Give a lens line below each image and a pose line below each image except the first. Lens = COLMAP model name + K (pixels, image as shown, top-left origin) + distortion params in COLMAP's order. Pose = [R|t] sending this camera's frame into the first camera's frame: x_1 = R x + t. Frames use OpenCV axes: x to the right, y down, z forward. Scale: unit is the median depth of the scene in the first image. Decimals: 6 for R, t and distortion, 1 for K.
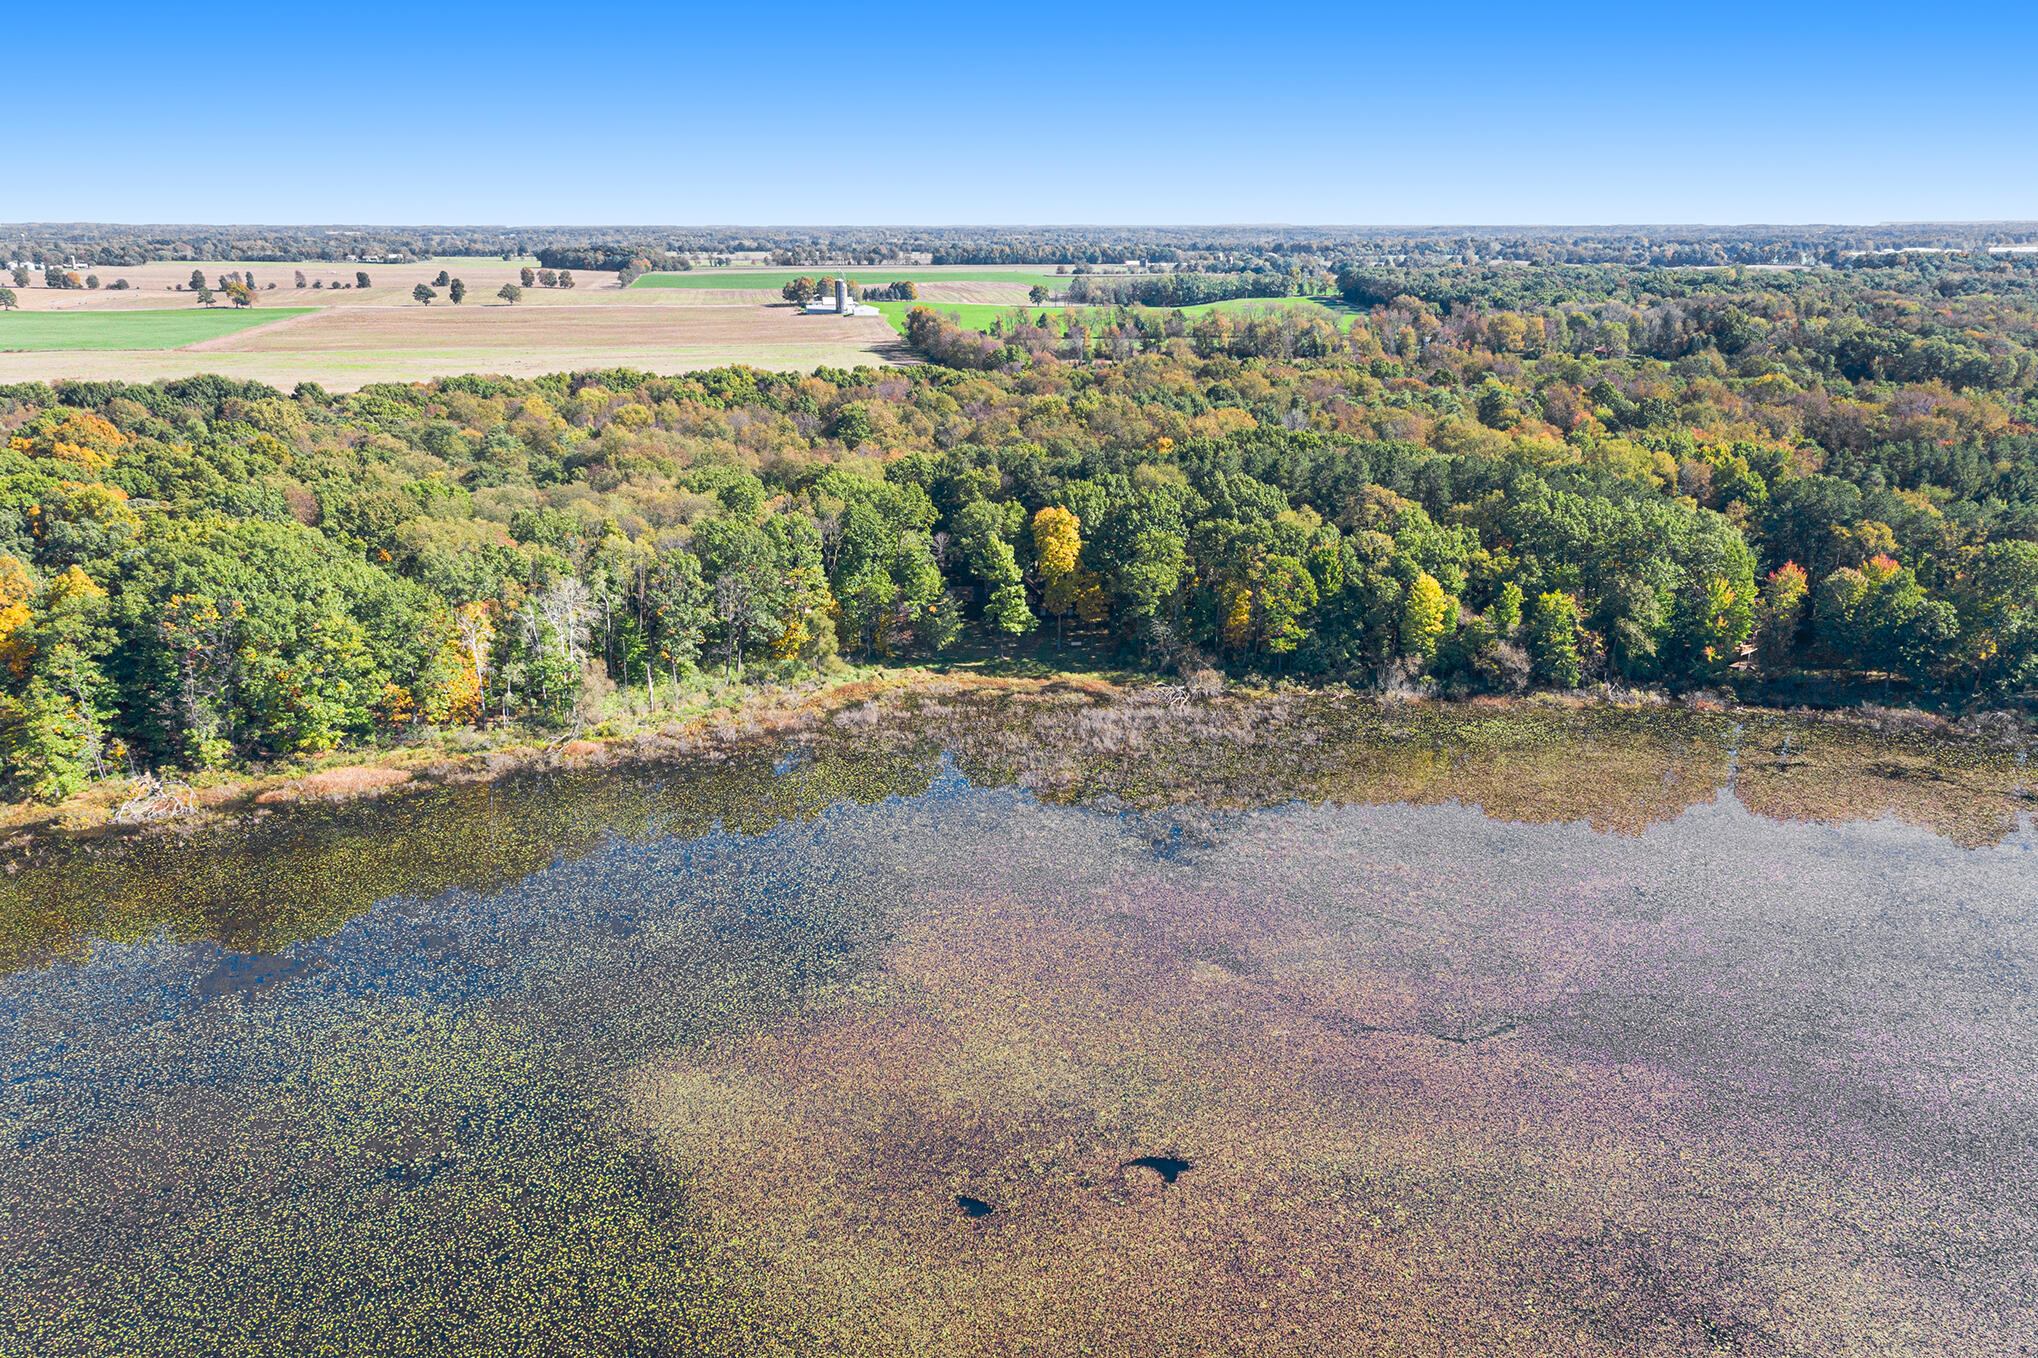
lens RADIAL K [[1627.7, 0, 1023.6], [0, 1627.7, 678.6], [0, 0, 1]] dist [-0.002104, -0.001818]
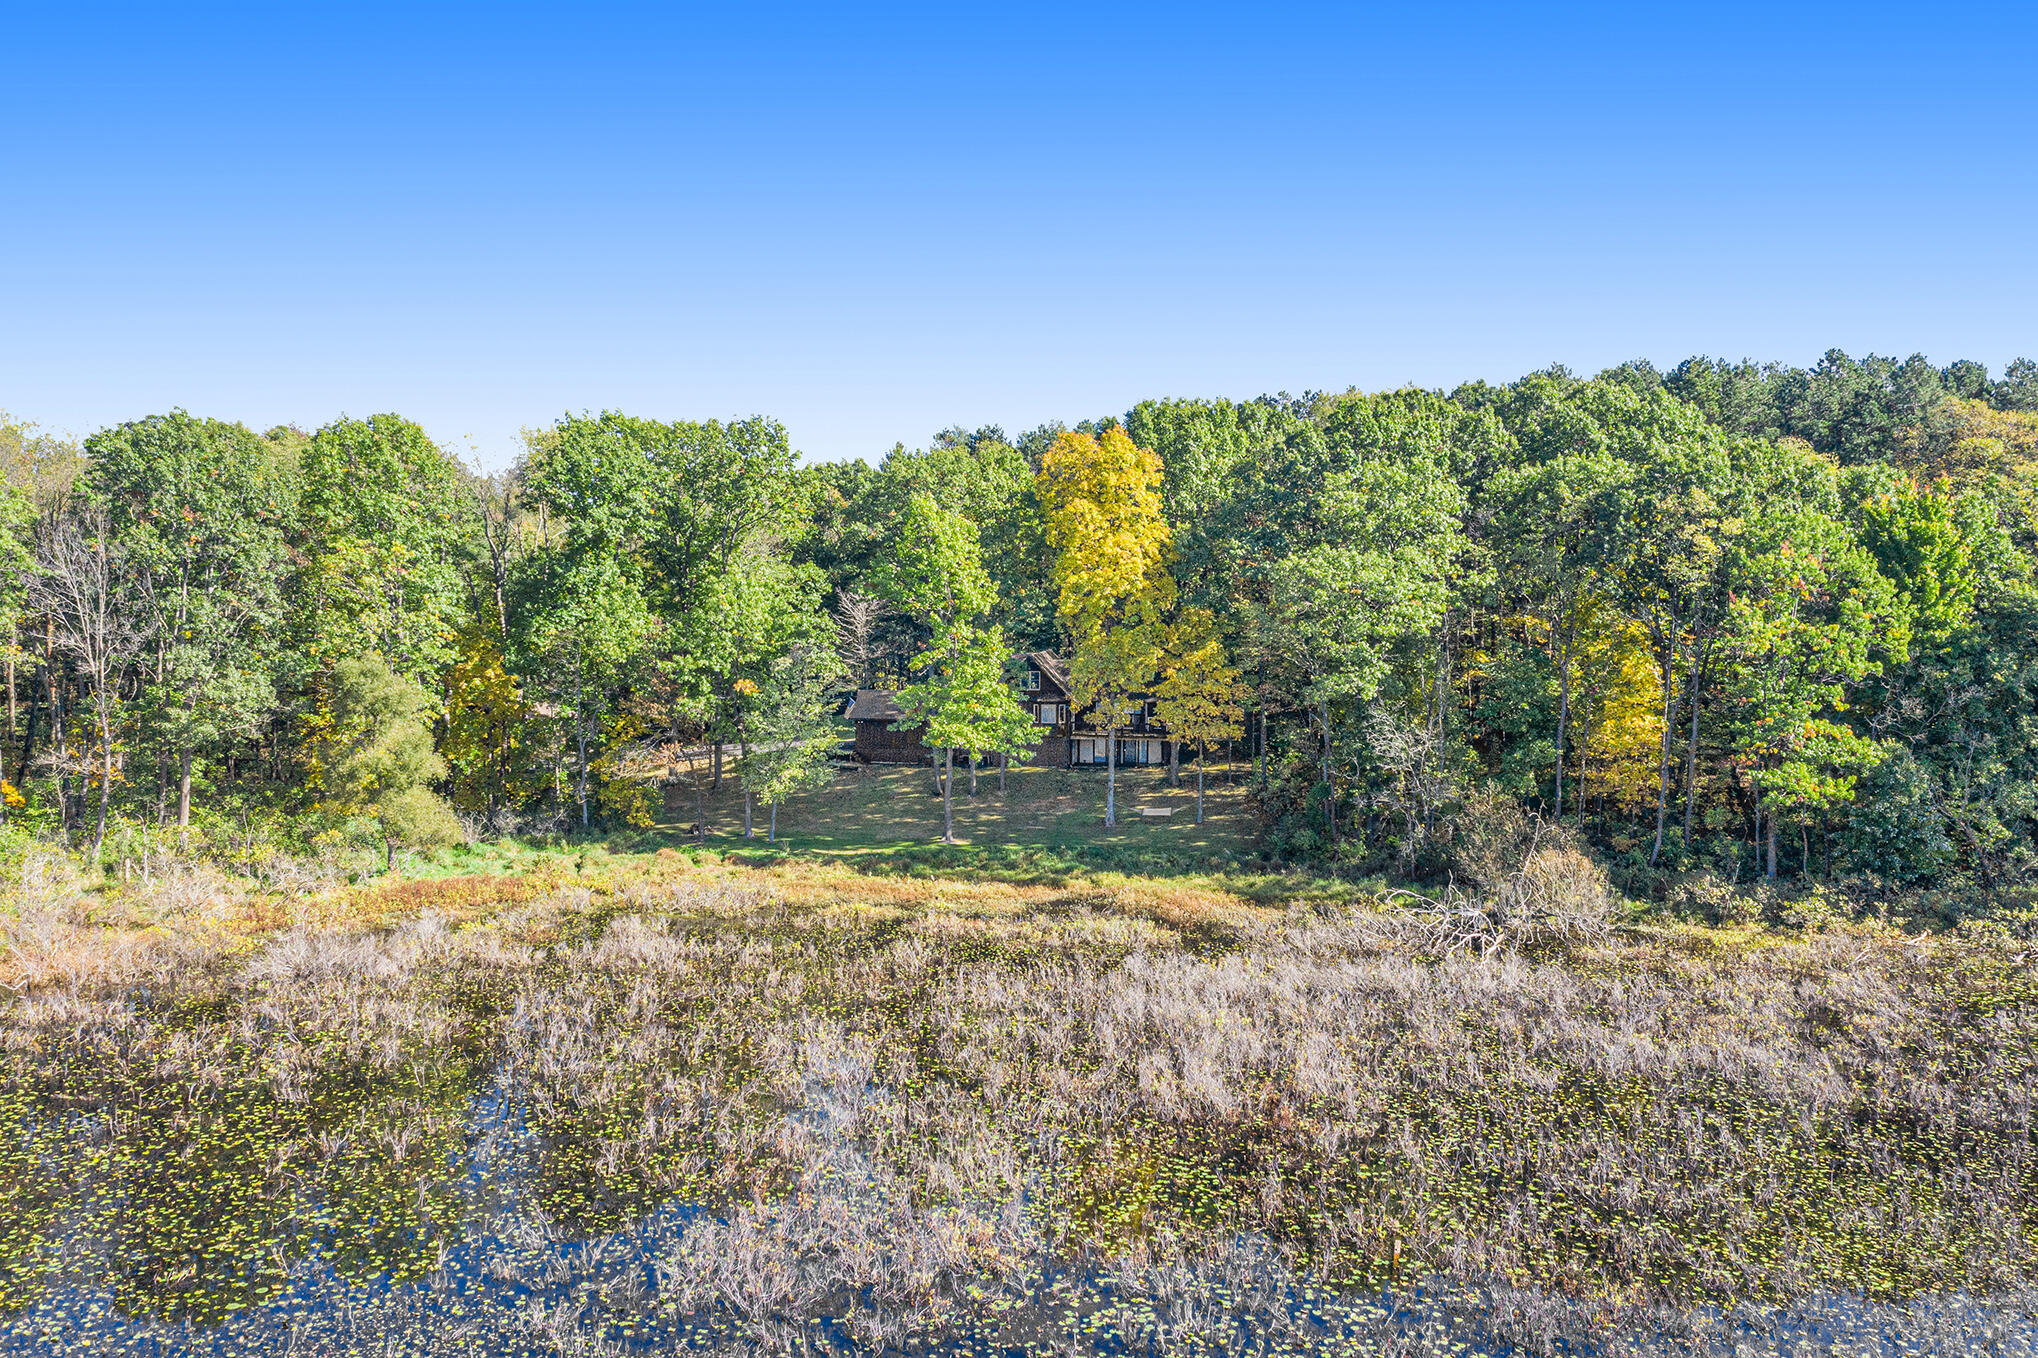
lens RADIAL K [[1627.7, 0, 1004.3], [0, 1627.7, 685.9], [0, 0, 1]] dist [-0.002104, -0.001818]
pose [[0.992345, 0.008022, -0.123238, 0.045894], [-0.033596, 0.977791, -0.206874, 0.029823], [0.118841, 0.209430, 0.970575, 0.669889]]
